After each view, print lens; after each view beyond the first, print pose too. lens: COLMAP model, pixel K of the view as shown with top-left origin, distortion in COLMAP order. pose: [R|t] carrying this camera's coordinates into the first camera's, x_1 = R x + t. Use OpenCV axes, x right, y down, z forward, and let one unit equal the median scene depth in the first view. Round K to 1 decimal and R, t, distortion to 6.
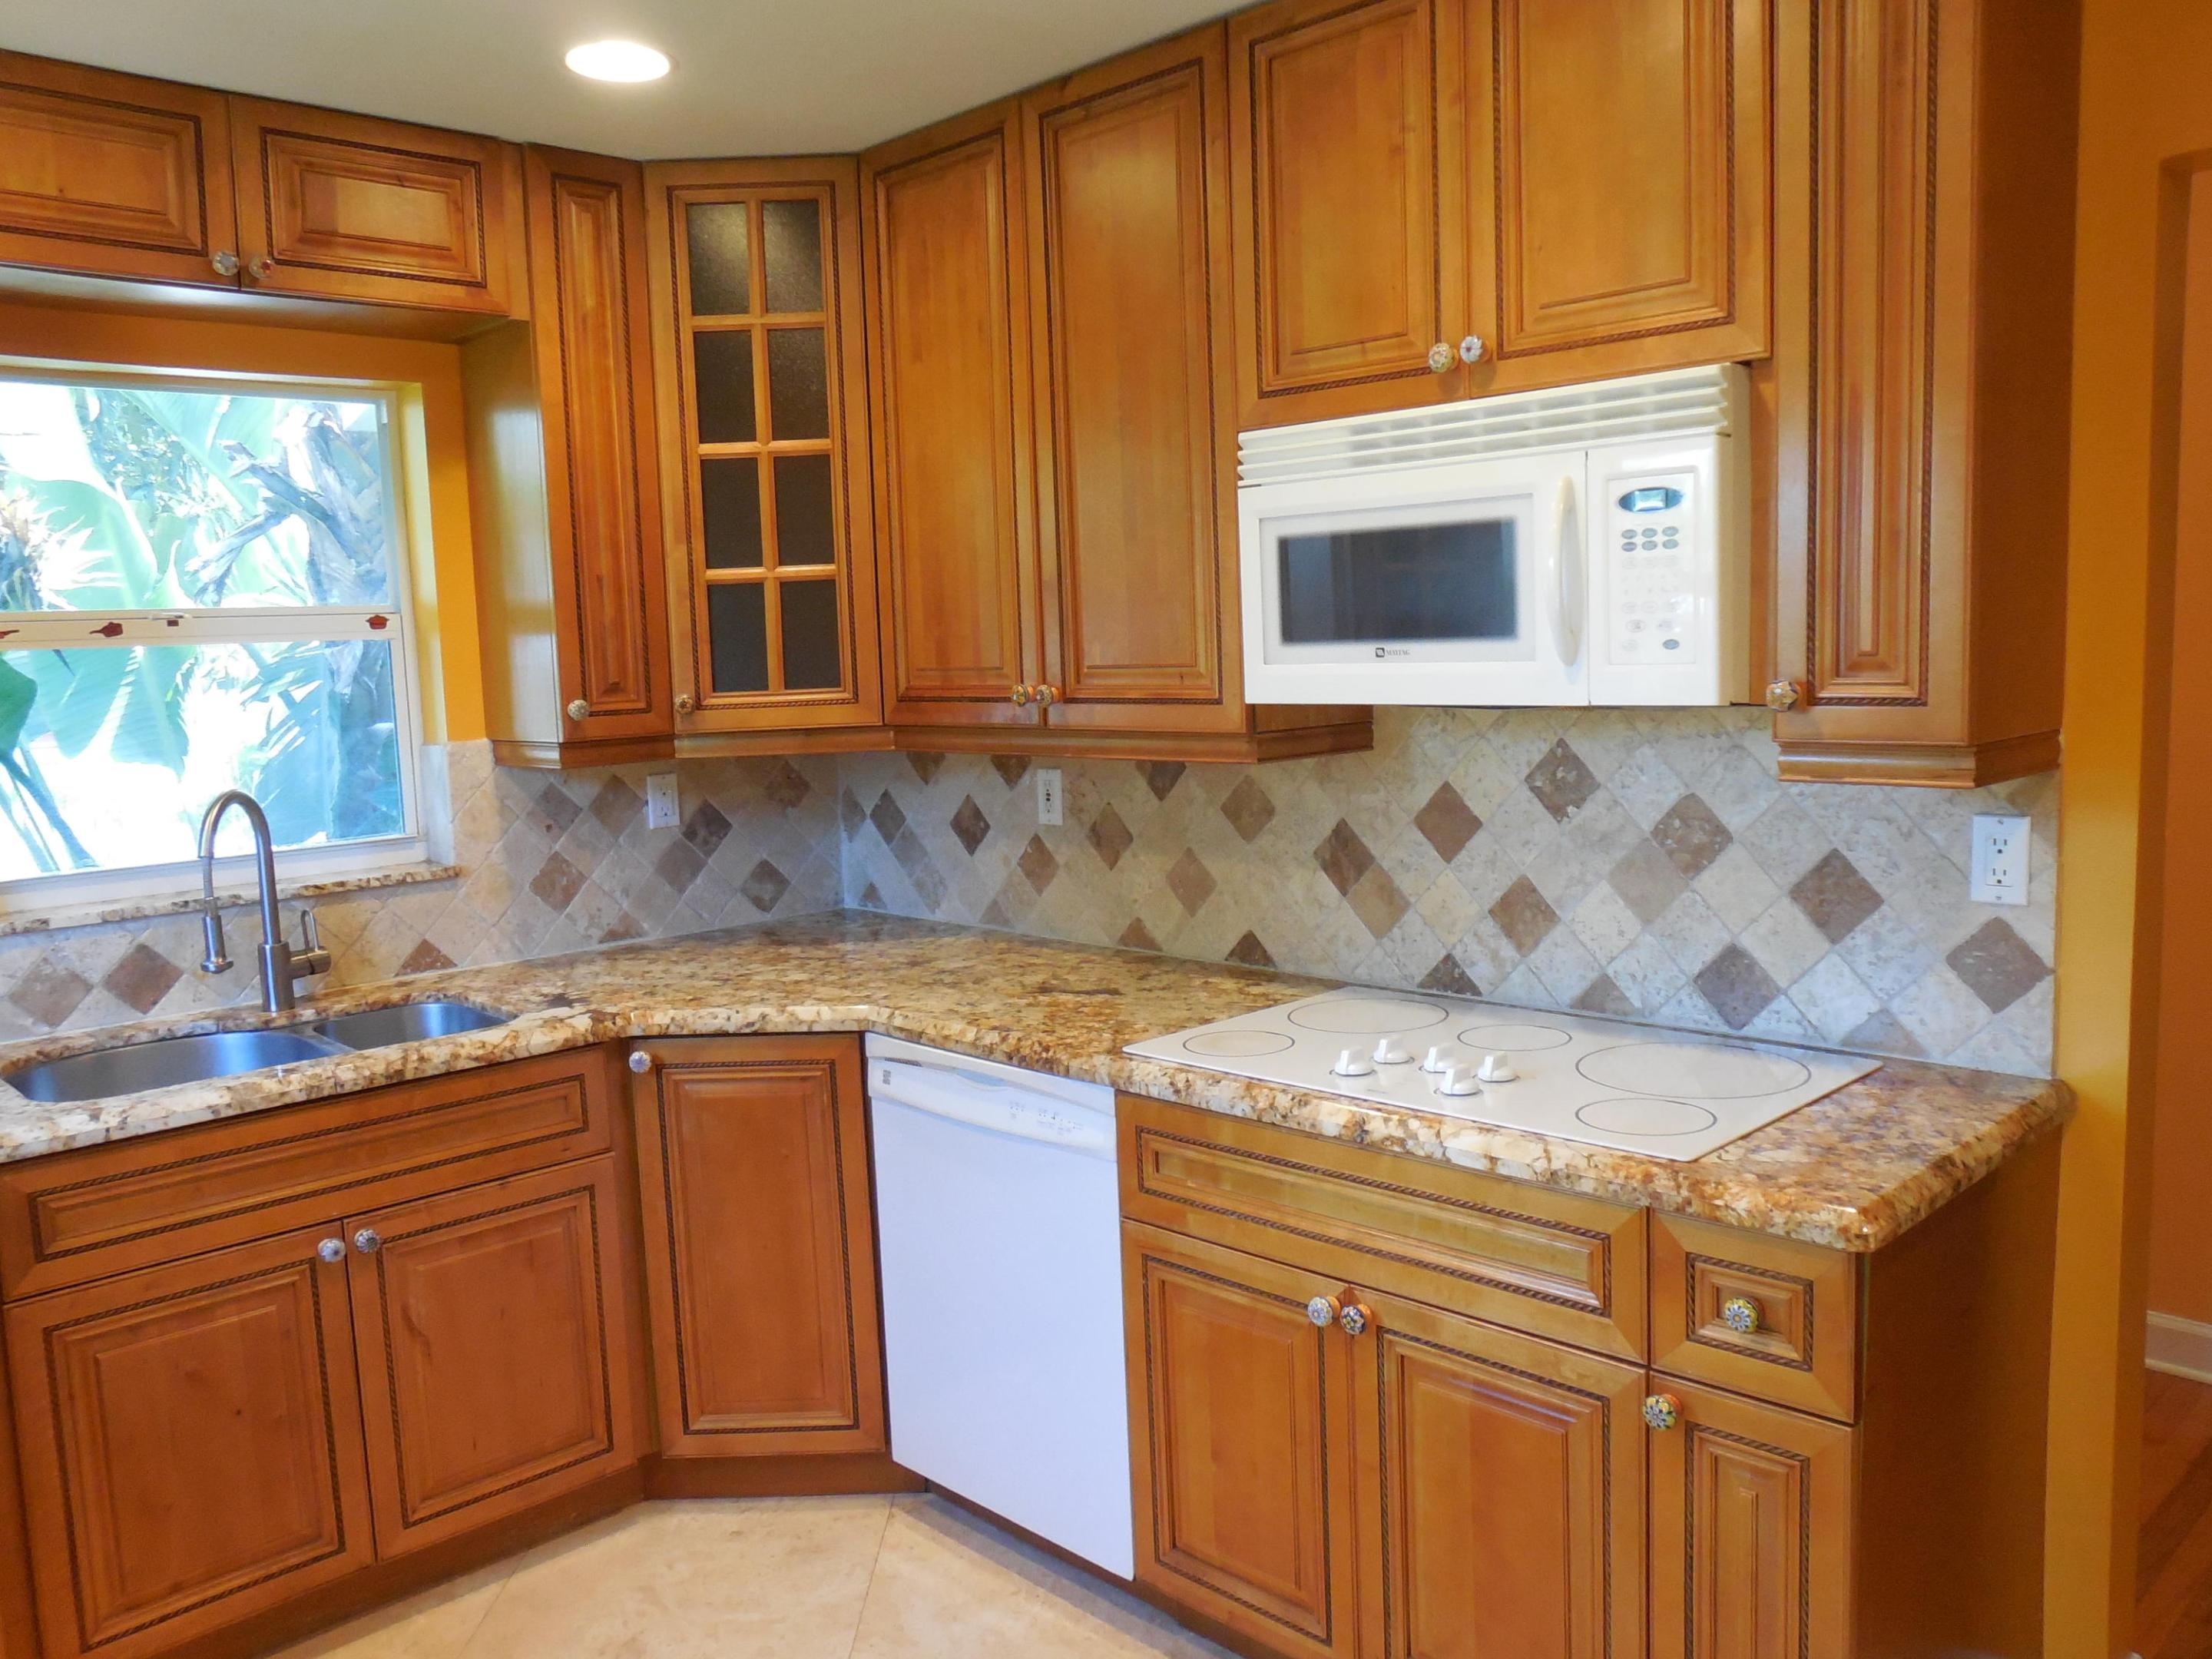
lens RADIAL K [[1712.1, 0, 1113.1], [0, 1712.1, 823.8], [0, 0, 1]] dist [-0.086064, 0.069912]
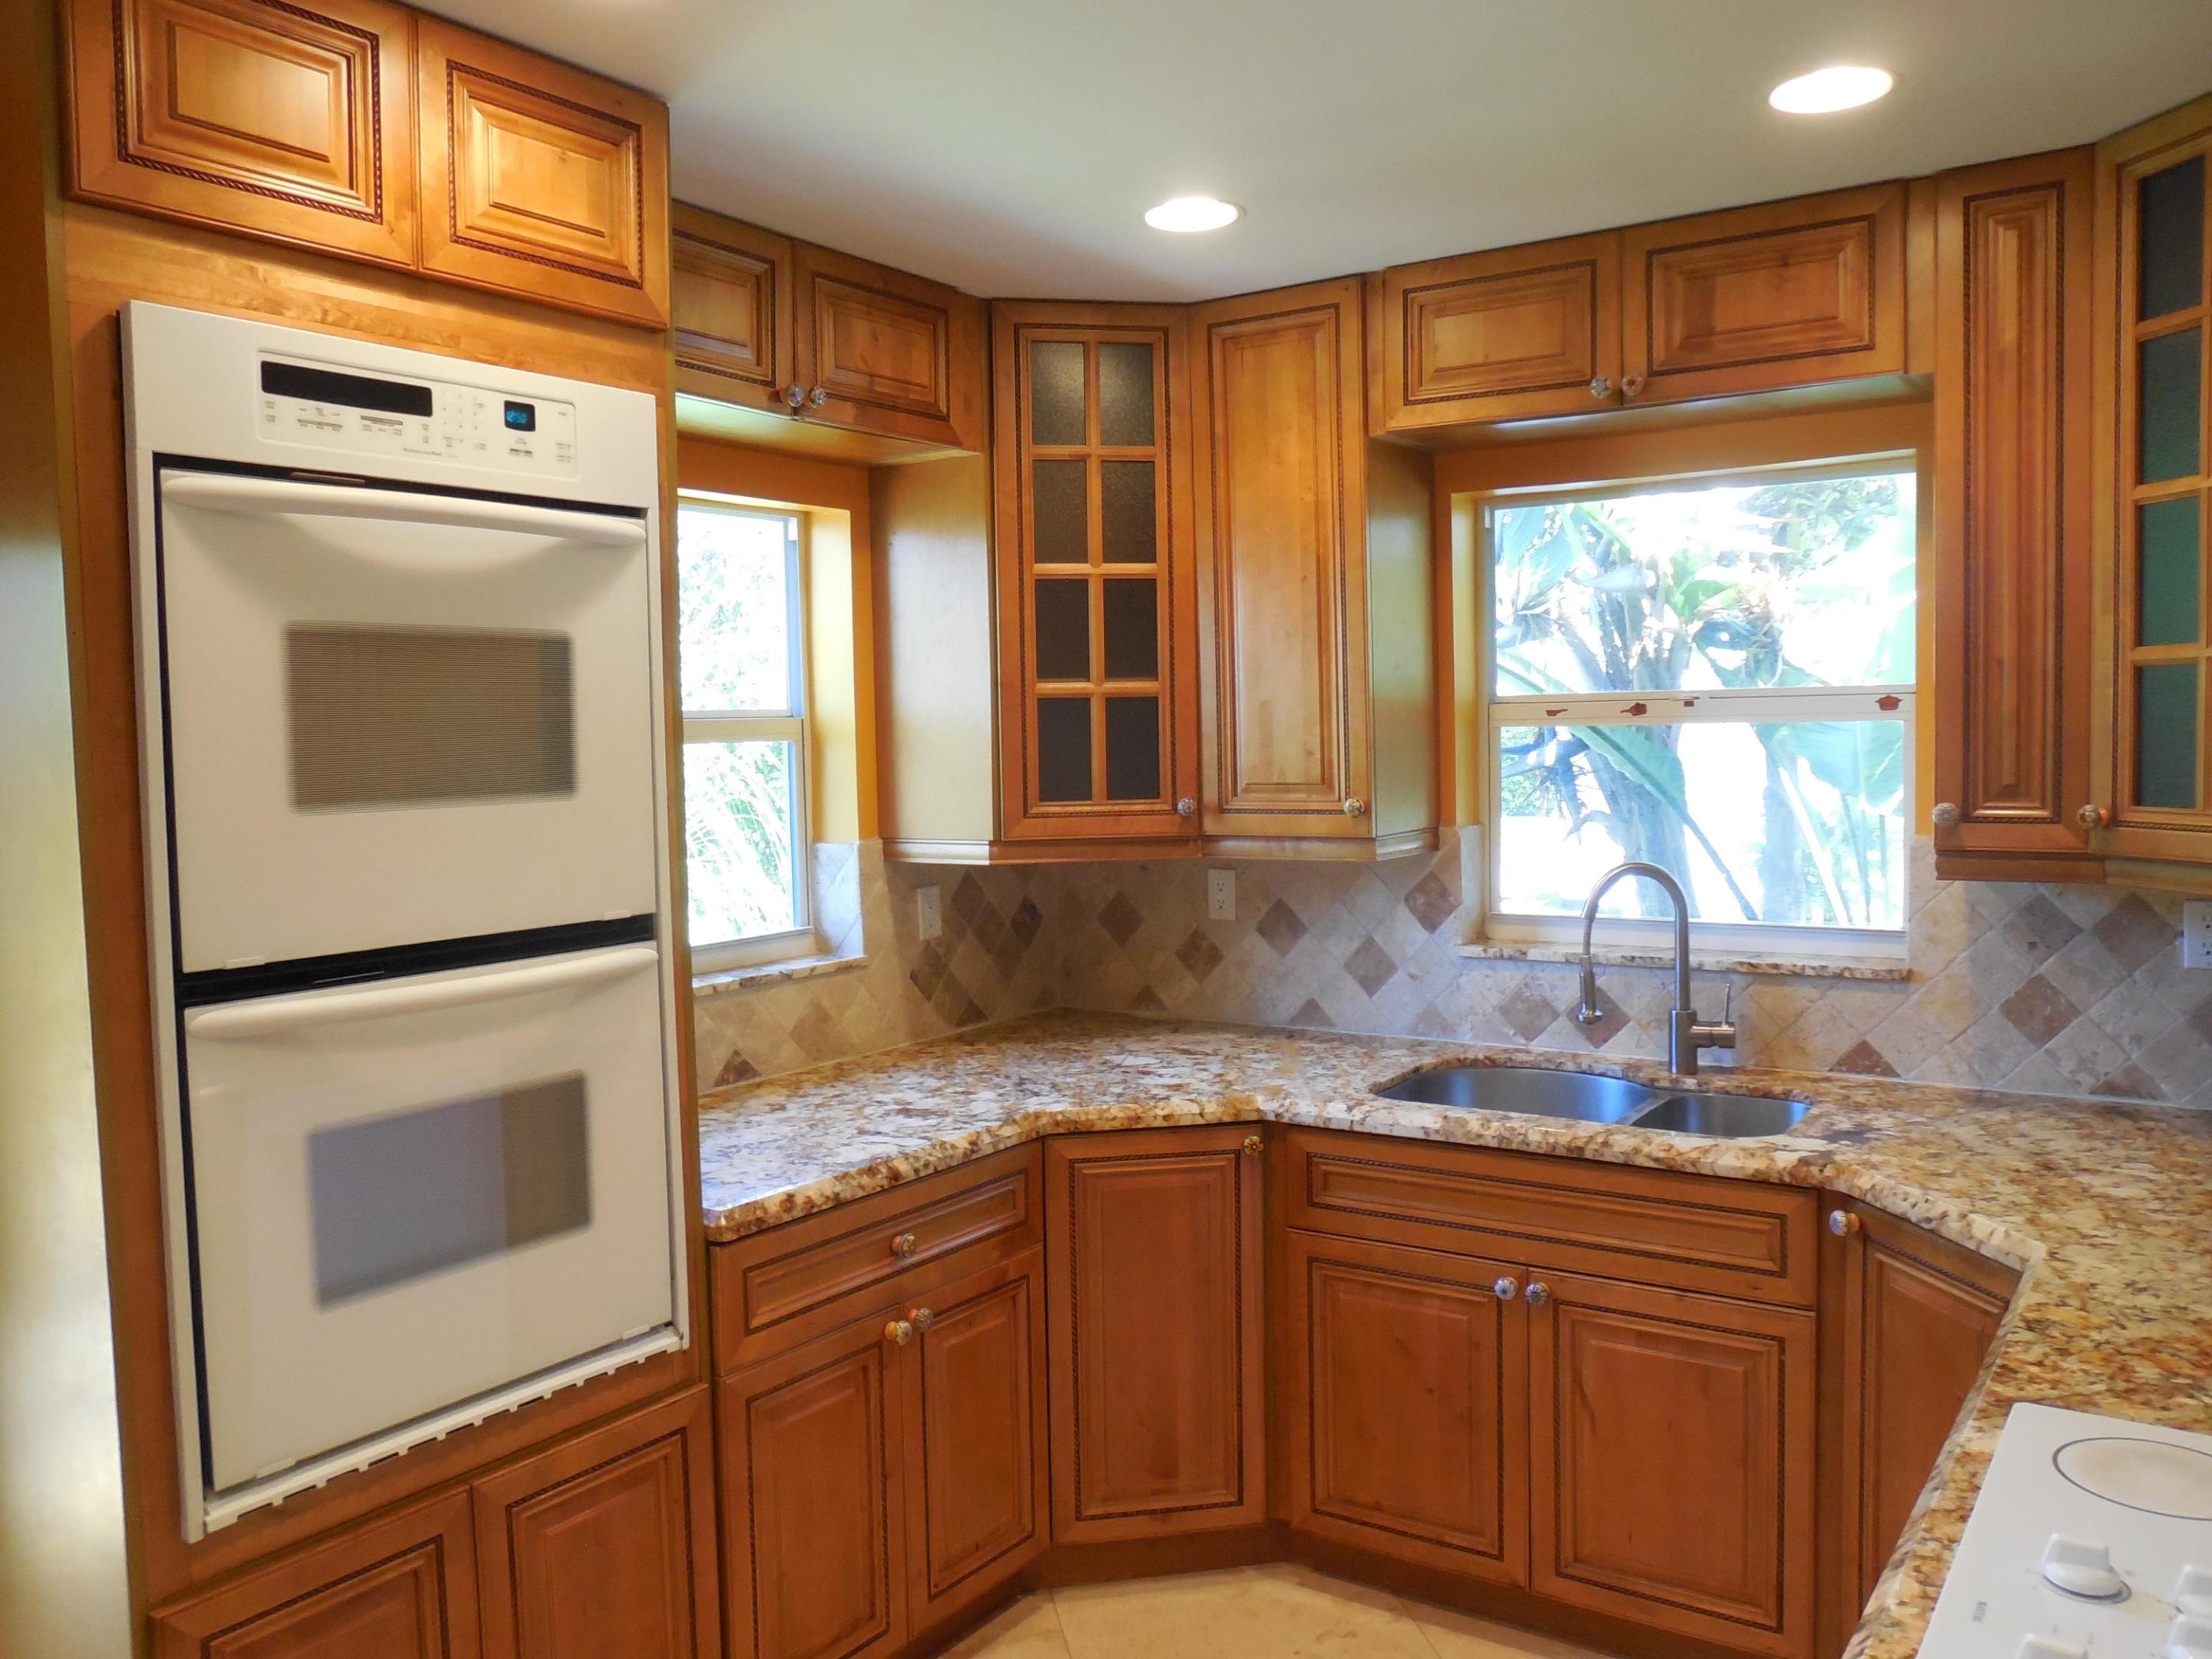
lens RADIAL K [[1704.2, 0, 1102.1], [0, 1704.2, 820.0], [0, 0, 1]] dist [-0.072721, 0.052478]
pose [[0.190841, 0.085517, -0.977889, 0.460539], [-0.091299, 0.993426, 0.069058, -0.087698], [0.977366, 0.076101, 0.197394, 0.428609]]
